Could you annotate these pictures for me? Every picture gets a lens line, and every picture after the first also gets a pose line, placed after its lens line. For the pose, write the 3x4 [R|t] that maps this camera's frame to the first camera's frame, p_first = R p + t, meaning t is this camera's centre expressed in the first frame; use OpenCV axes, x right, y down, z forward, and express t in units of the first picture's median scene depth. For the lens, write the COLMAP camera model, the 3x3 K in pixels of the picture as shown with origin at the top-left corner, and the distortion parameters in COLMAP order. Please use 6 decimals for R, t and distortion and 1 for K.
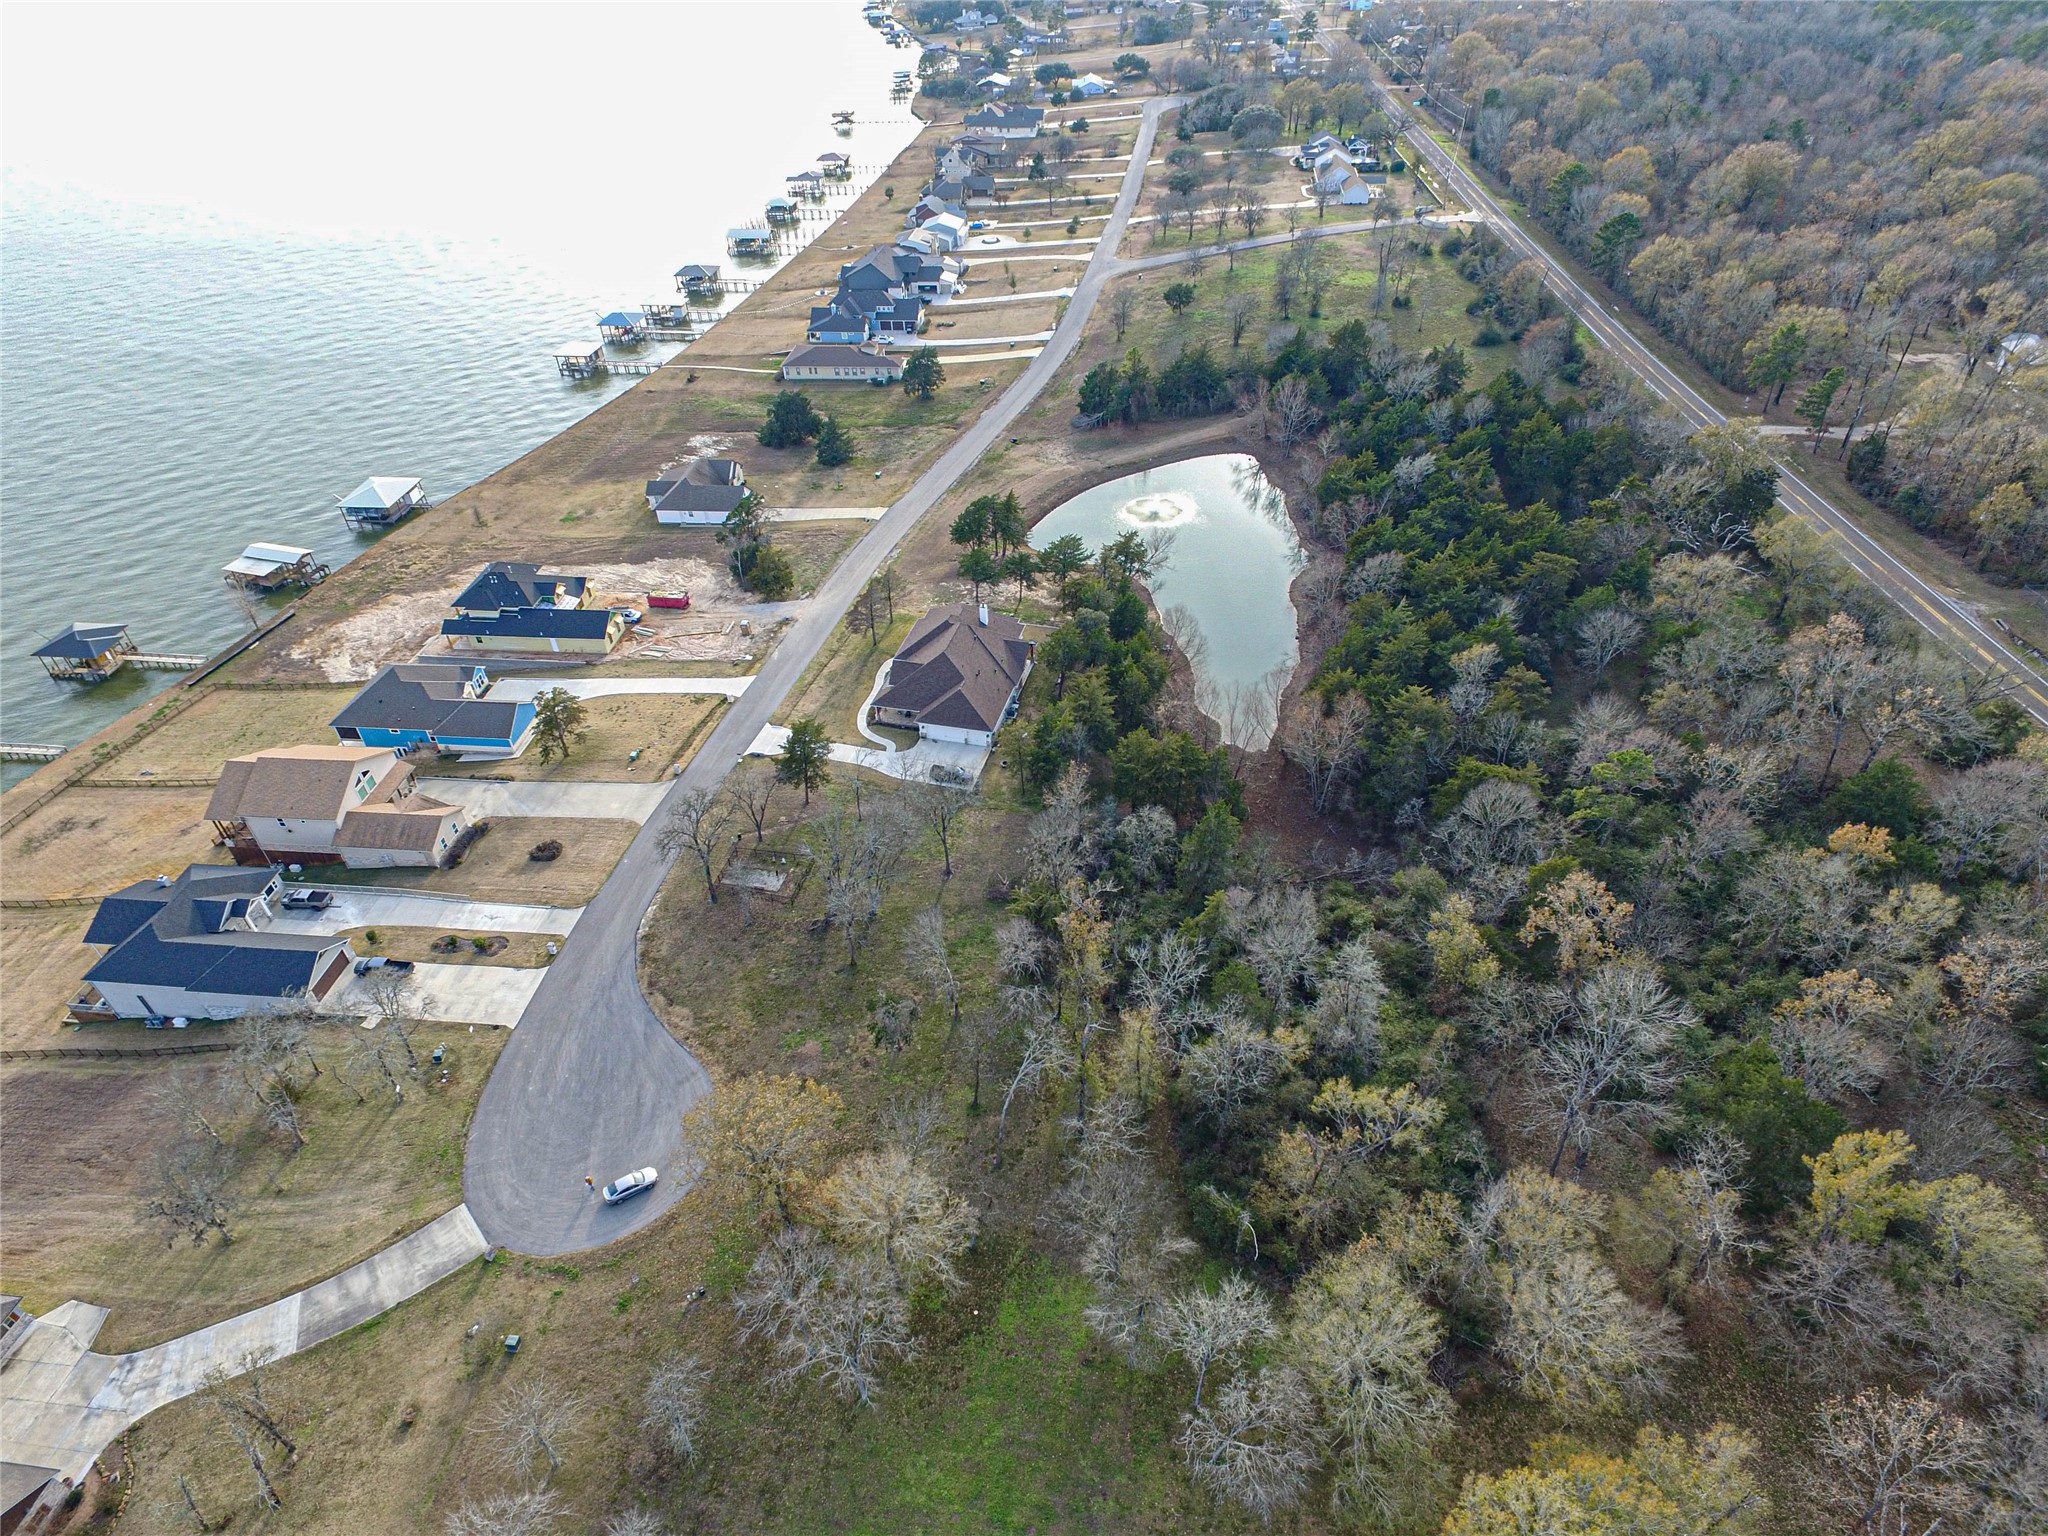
lens RADIAL K [[1193.1, 0, 1024.0], [0, 1193.1, 768.0], [0, 0, 1]] dist [-0.015379, 0.016065]
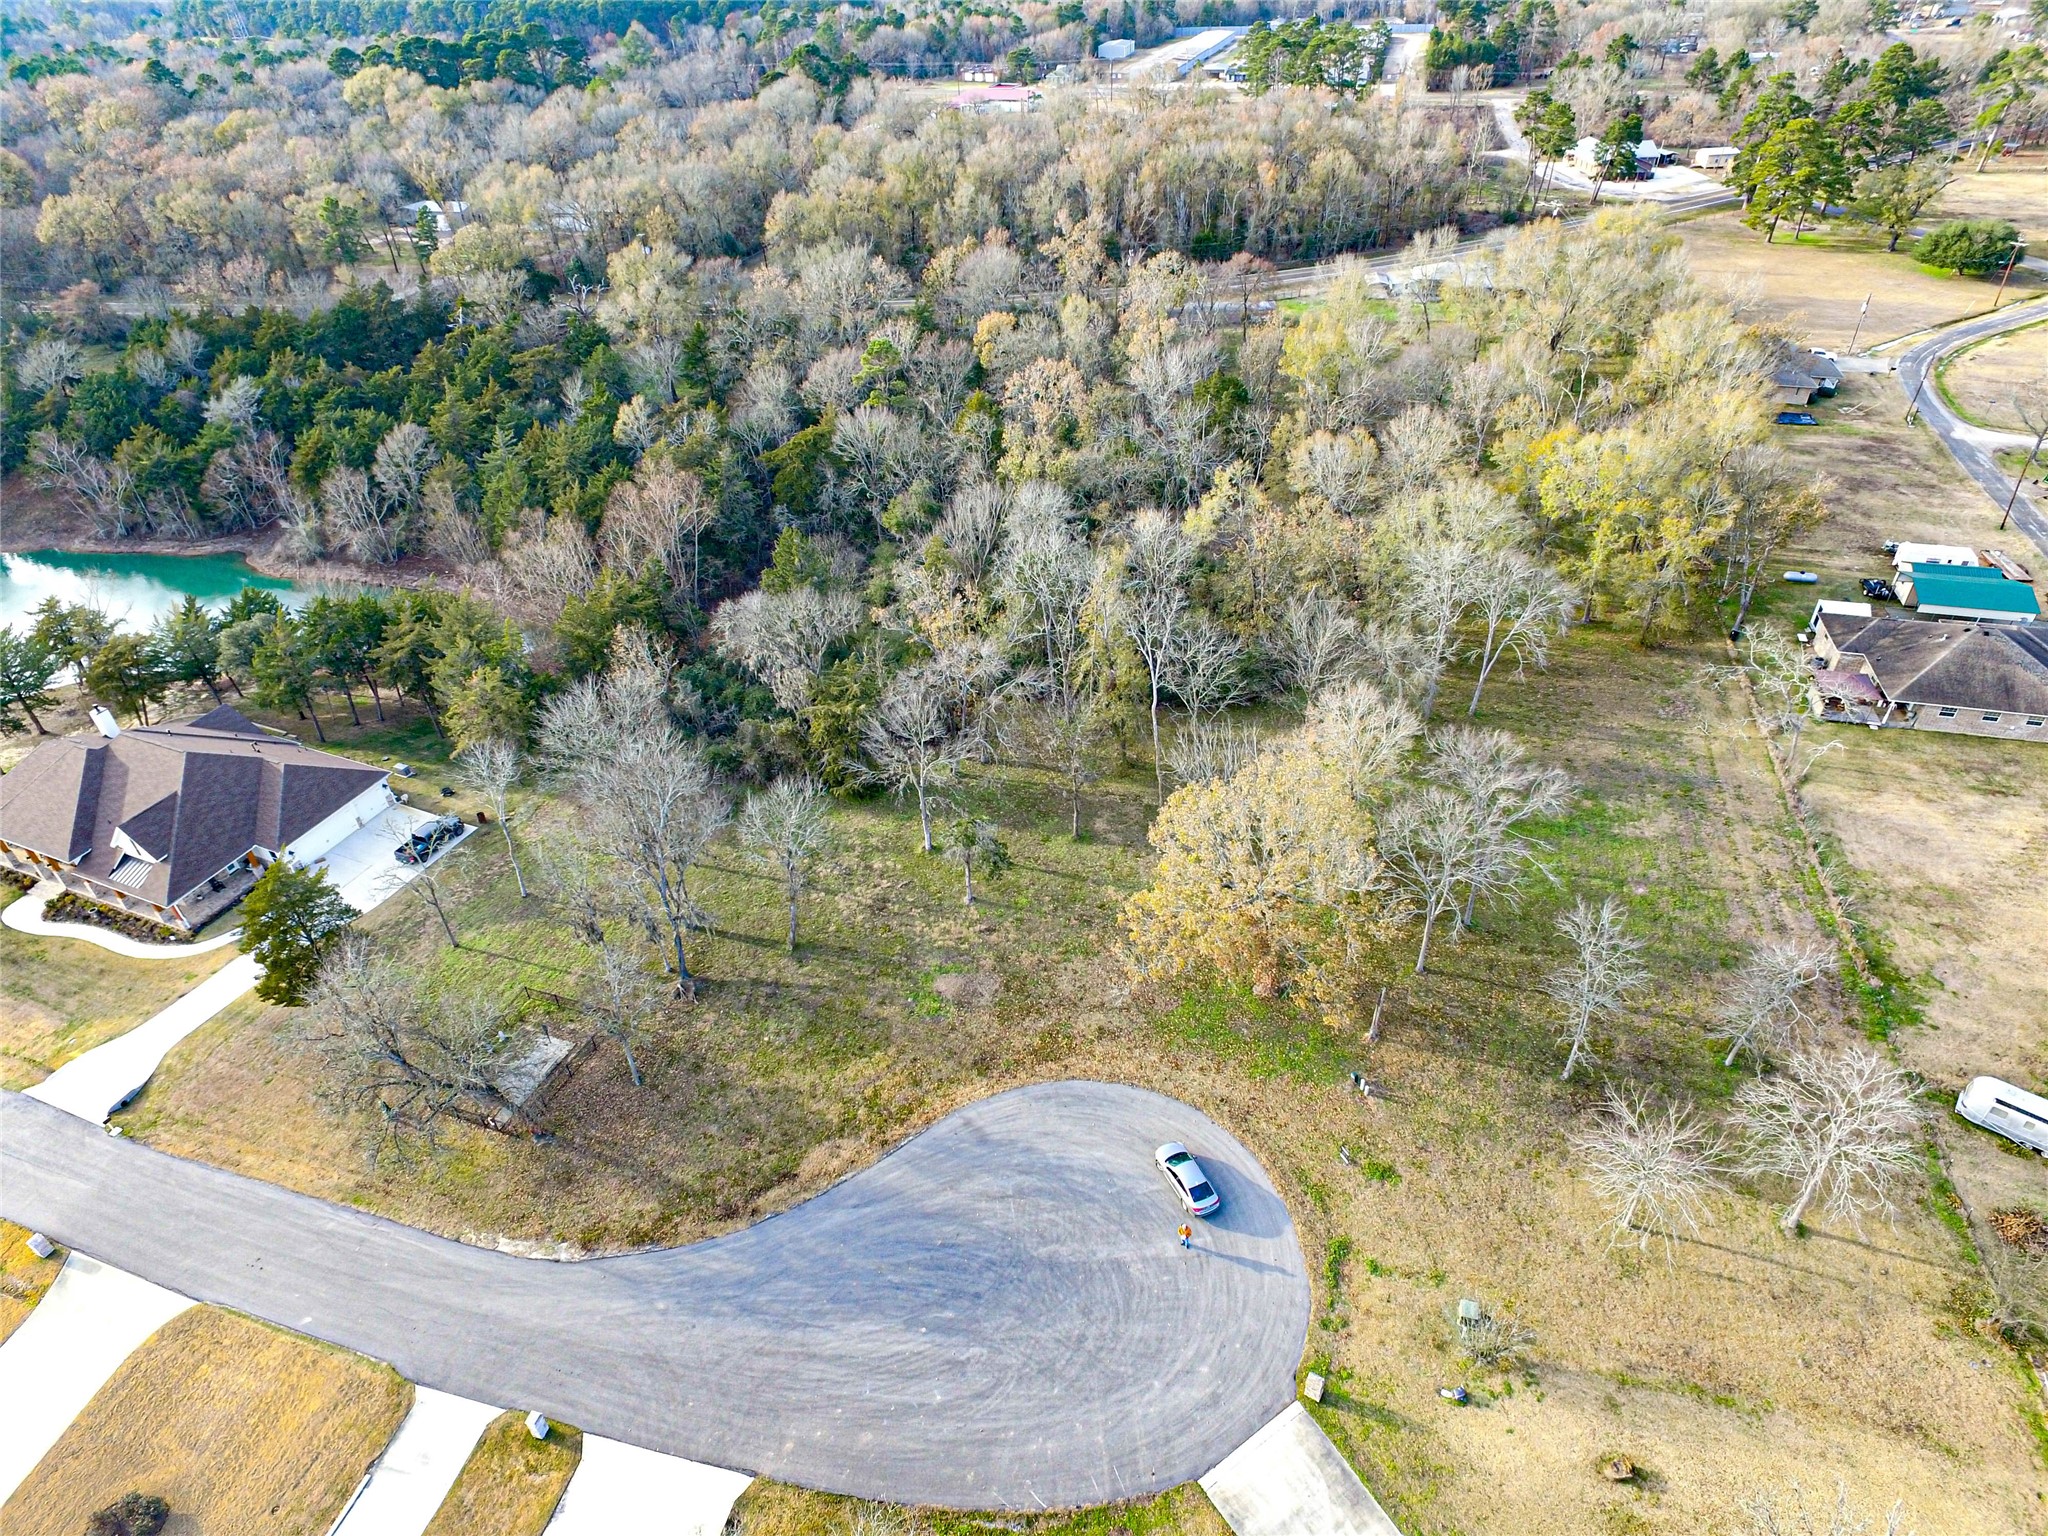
lens RADIAL K [[1193.1, 0, 1024.0], [0, 1193.1, 768.0], [0, 0, 1]] dist [-0.015379, 0.016065]
pose [[0.136857, -0.556680, 0.819376, -0.586775], [0.641643, 0.679999, 0.354817, -0.048151], [-0.754695, 0.477188, 0.450253, 0.560156]]
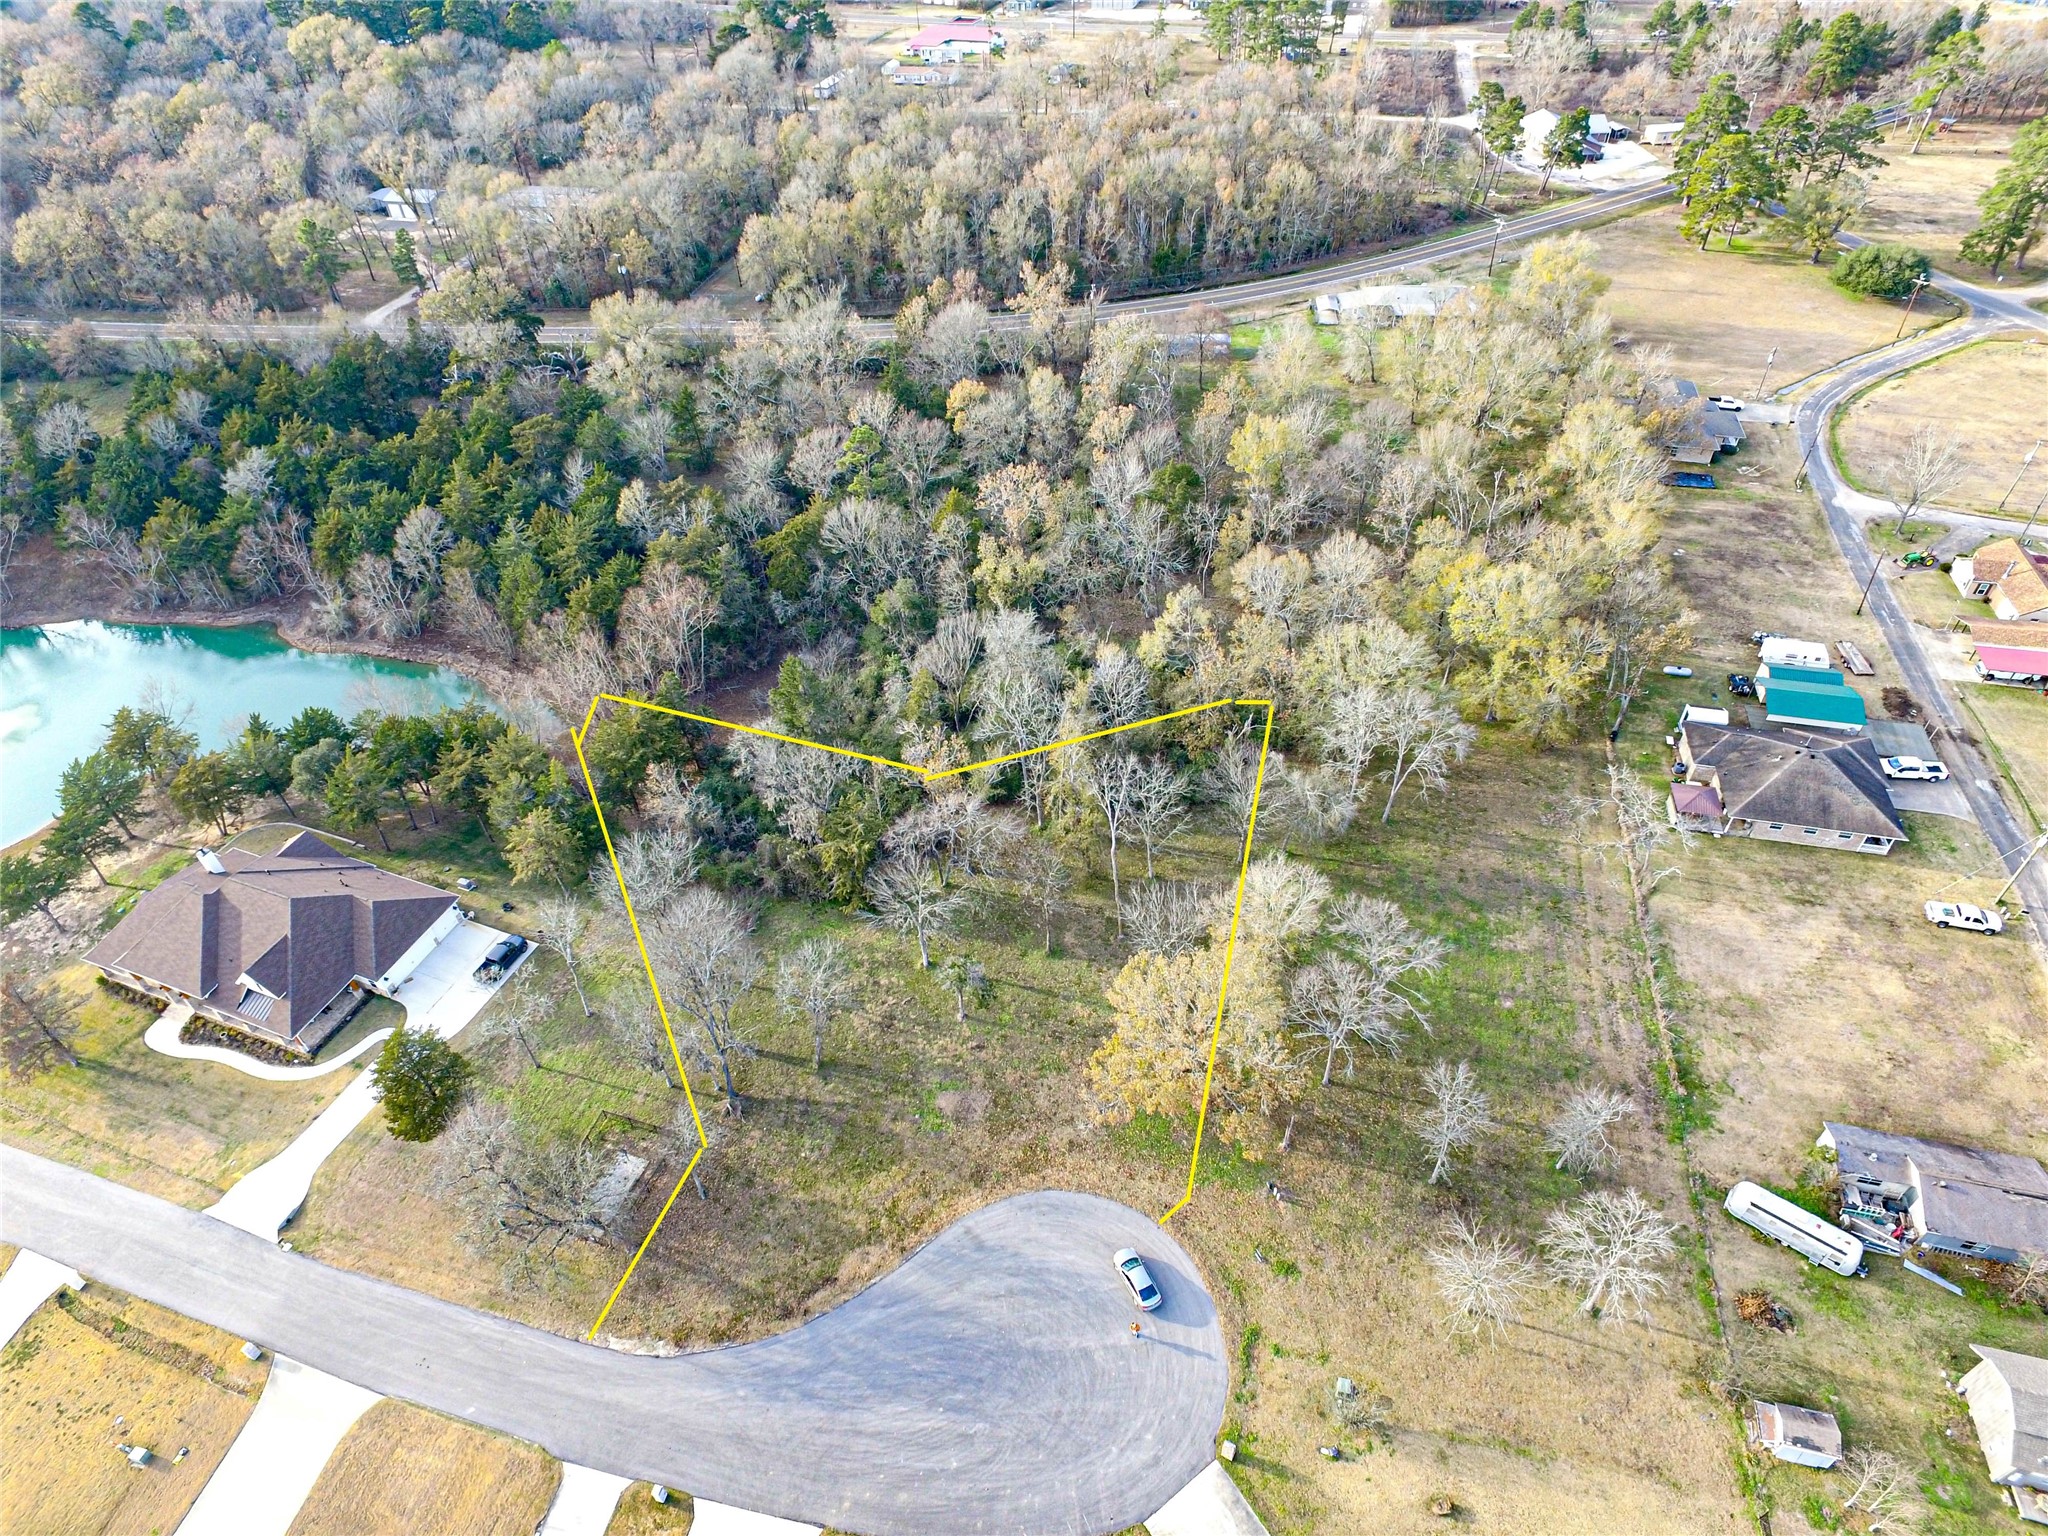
lens RADIAL K [[1193.1, 0, 1024.0], [0, 1193.1, 768.0], [0, 0, 1]] dist [-0.015379, 0.016065]
pose [[0.107978, -0.635371, 0.764621, -0.591600], [0.642939, 0.631257, 0.433756, -0.207663], [-0.758268, 0.444768, 0.476666, 0.429146]]
